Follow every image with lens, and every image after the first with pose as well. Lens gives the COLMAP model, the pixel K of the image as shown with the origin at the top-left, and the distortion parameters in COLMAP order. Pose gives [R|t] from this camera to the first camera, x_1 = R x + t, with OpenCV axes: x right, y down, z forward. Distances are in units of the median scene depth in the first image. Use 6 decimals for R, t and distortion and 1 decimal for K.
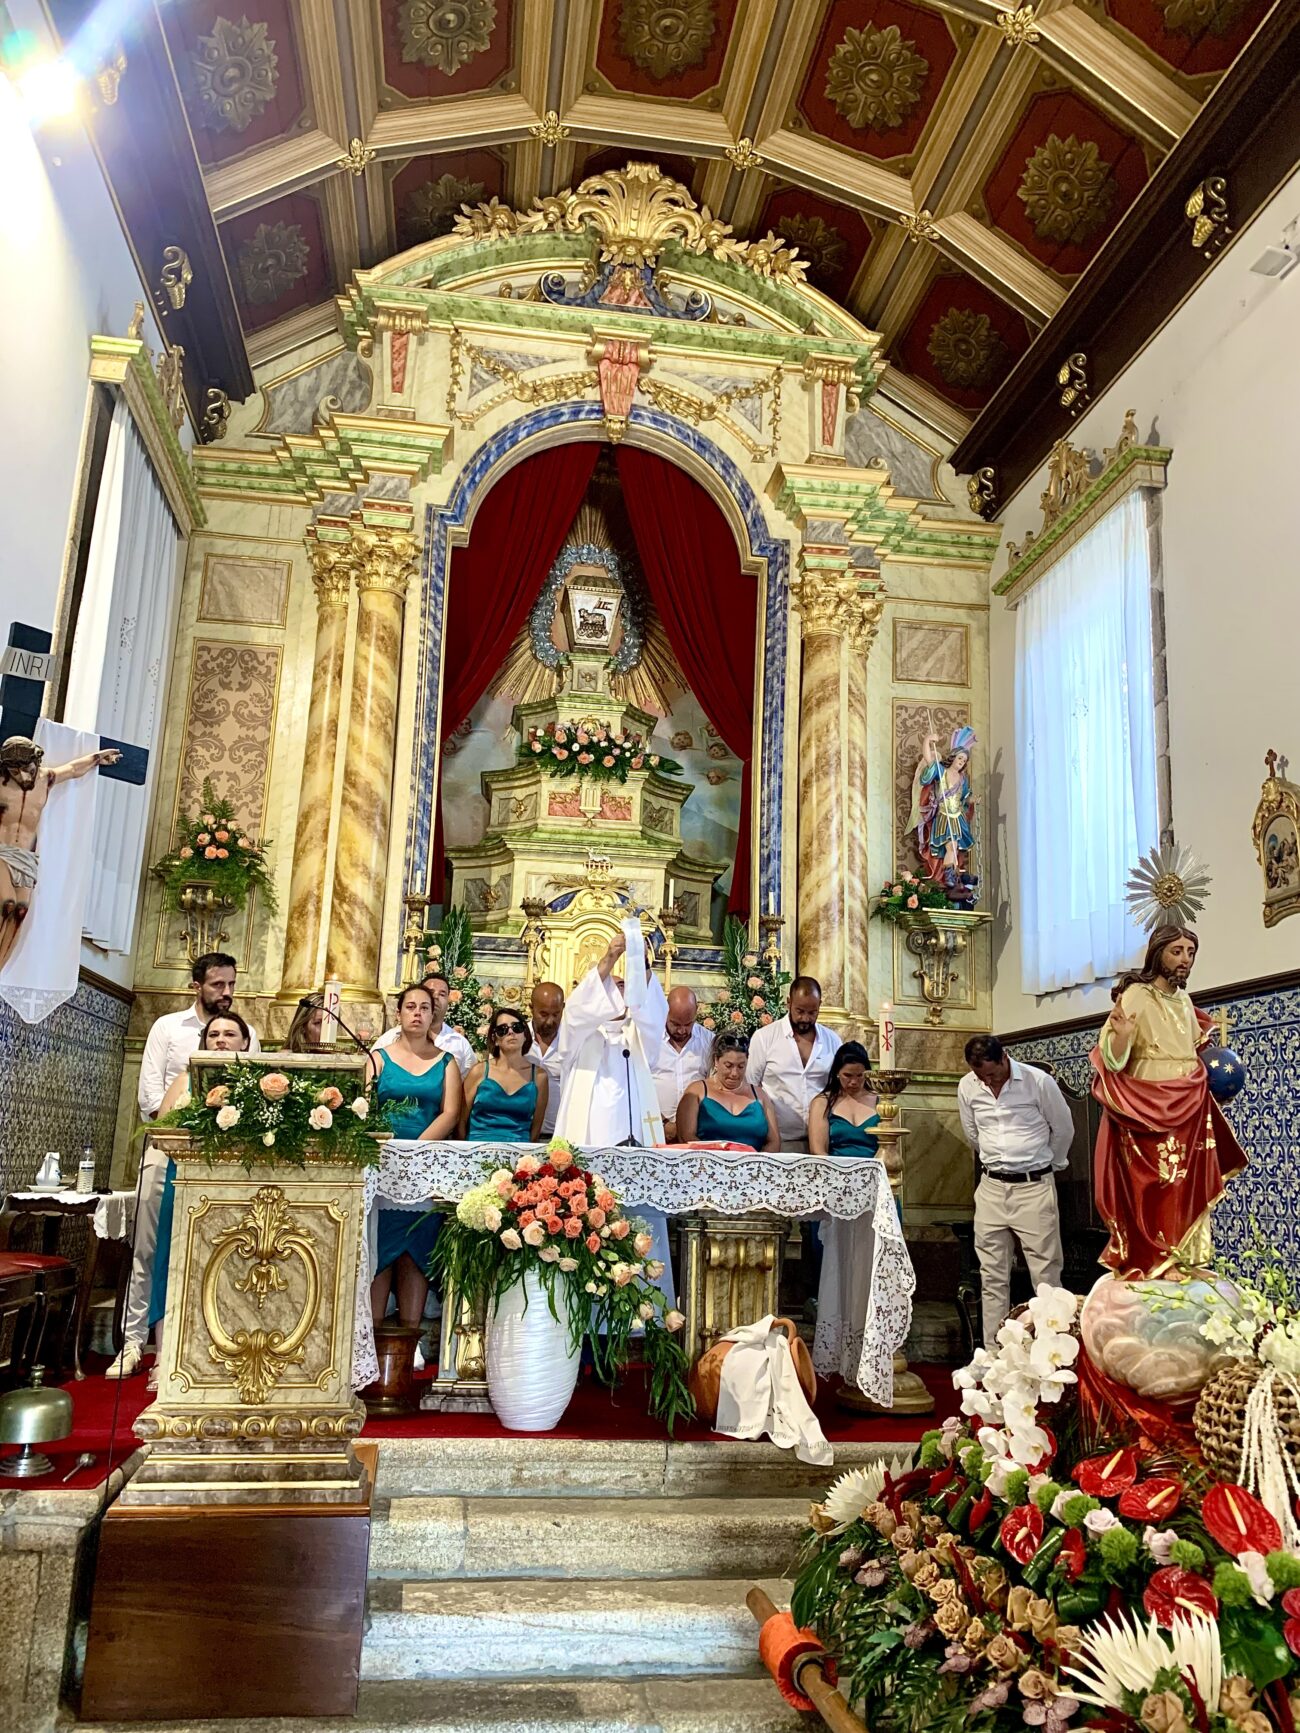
lens RADIAL K [[1369.2, 0, 647.5], [0, 1369.2, 846.4], [0, 0, 1]] dist [0.045420, -0.050170]
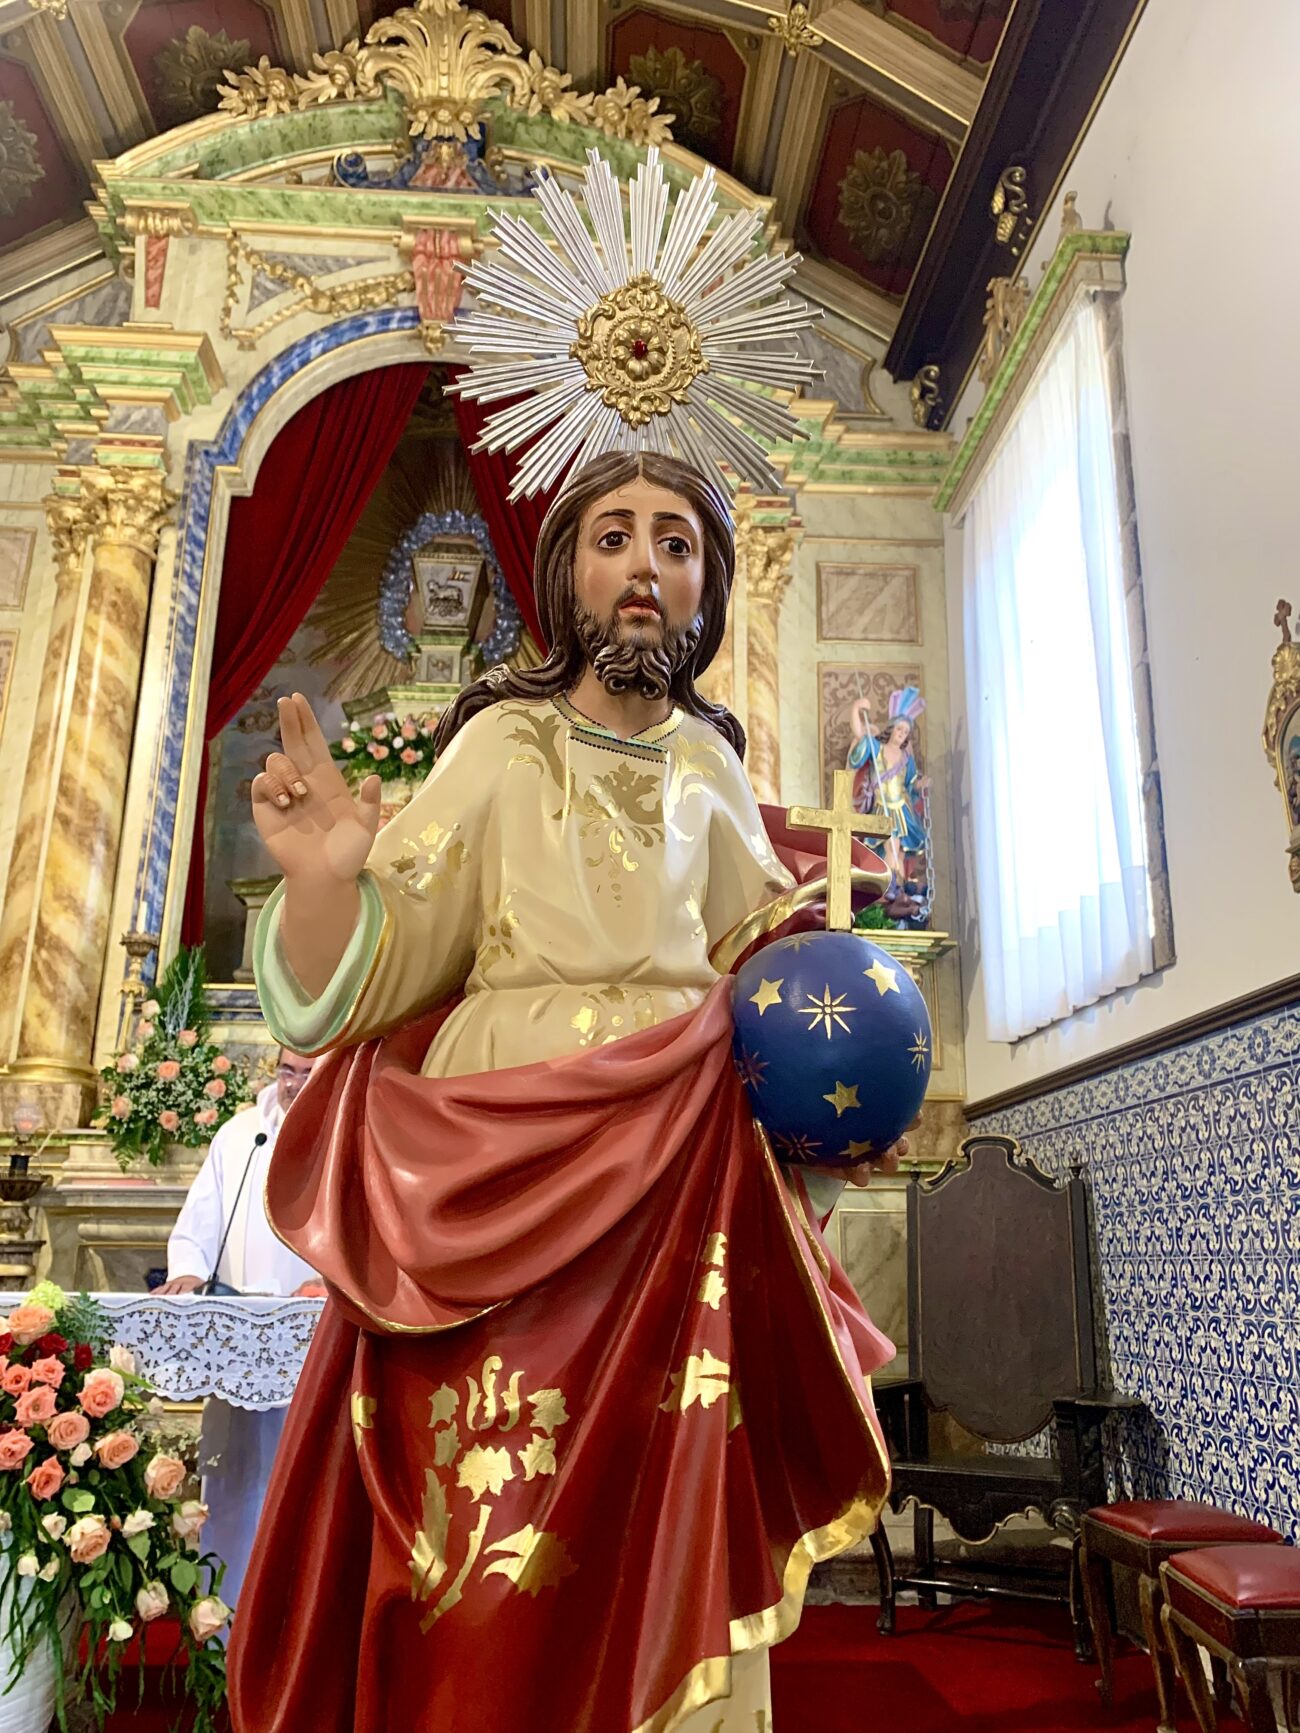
lens RADIAL K [[1369.2, 0, 636.4], [0, 1369.2, 841.9], [0, 0, 1]] dist [0.045420, -0.050170]
pose [[0.995562, -0.047169, -0.081433, 0.151530], [0.040891, 0.996183, -0.077117, 0.051253], [0.084760, 0.073445, 0.993691, 0.268794]]
